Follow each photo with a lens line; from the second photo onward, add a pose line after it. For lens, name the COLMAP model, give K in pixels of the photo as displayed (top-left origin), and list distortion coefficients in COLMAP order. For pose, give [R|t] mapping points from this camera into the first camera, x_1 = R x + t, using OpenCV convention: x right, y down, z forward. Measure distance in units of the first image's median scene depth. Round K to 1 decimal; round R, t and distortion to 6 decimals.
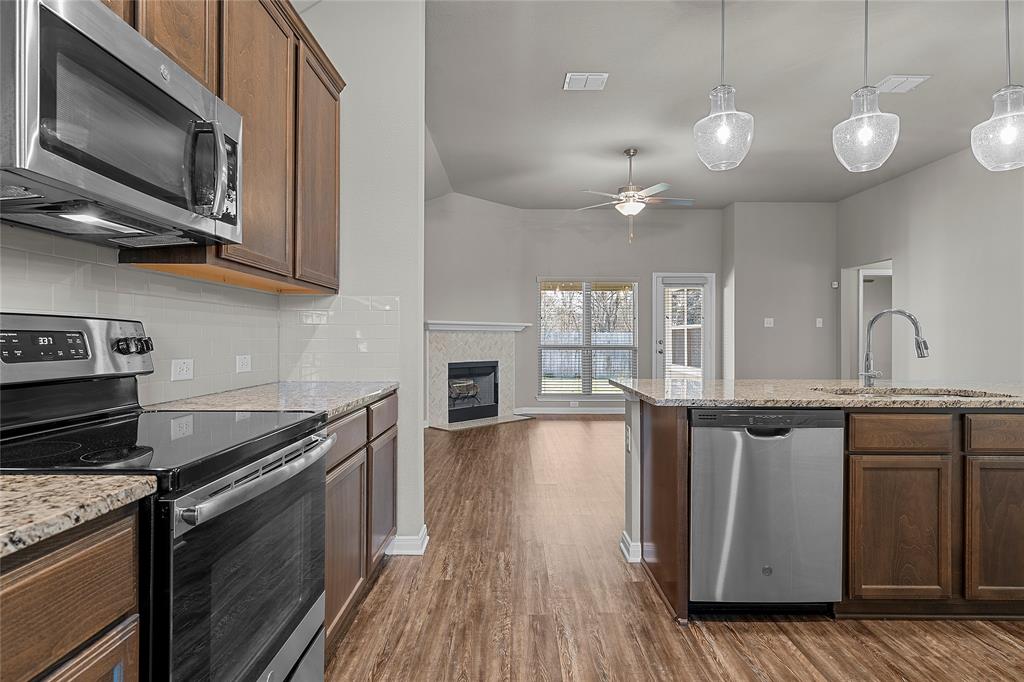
lens RADIAL K [[533.1, 0, 515.1], [0, 533.1, 337.6], [0, 0, 1]] dist [-0.001051, -0.000190]
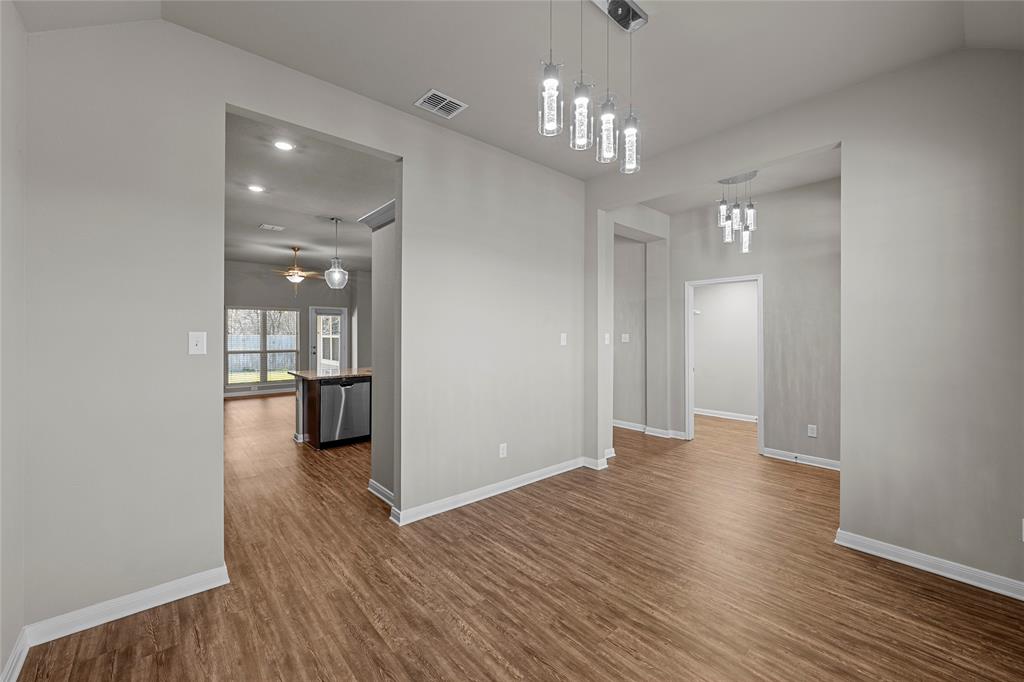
lens RADIAL K [[409.5, 0, 514.7], [0, 409.5, 340.3], [0, 0, 1]] dist [-0.008652, -0.000380]
pose [[0.754806, -0.005116, 0.655928, -0.102983], [-0.004945, 0.999897, 0.013489, -0.036516], [-0.655929, -0.013425, 0.754703, -0.418865]]
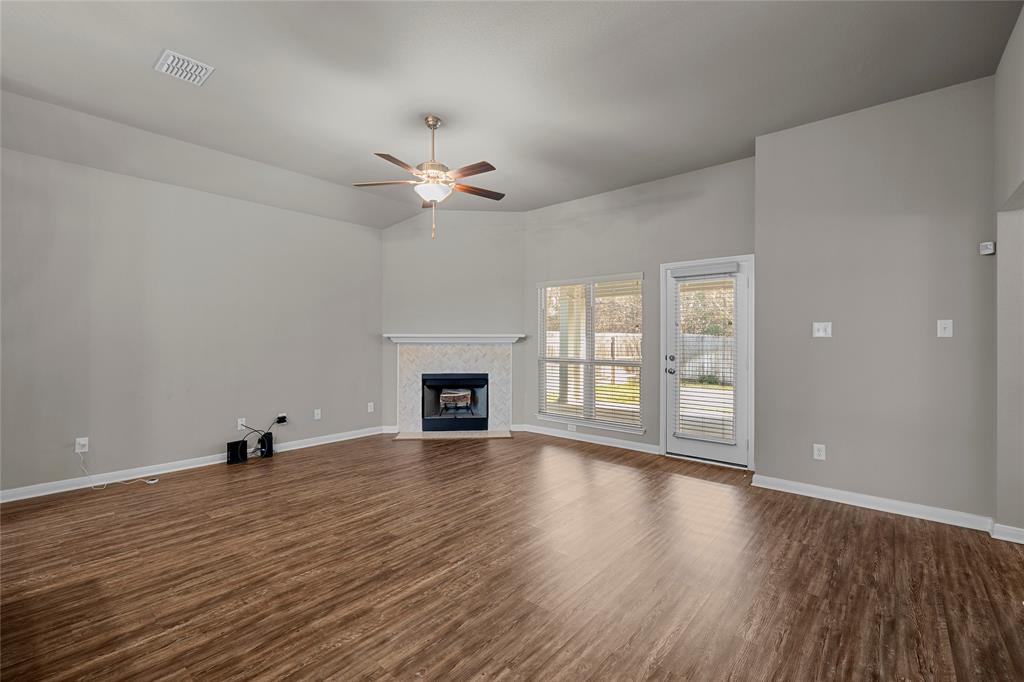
lens RADIAL K [[445.3, 0, 514.7], [0, 445.3, 343.9], [0, 0, 1]] dist [-0.002426, -0.000193]
pose [[0.762992, 0.004162, -0.646395, 0.526615], [0.000842, 0.999972, 0.007432, -0.016422], [0.646408, -0.006215, 0.762967, 0.411988]]
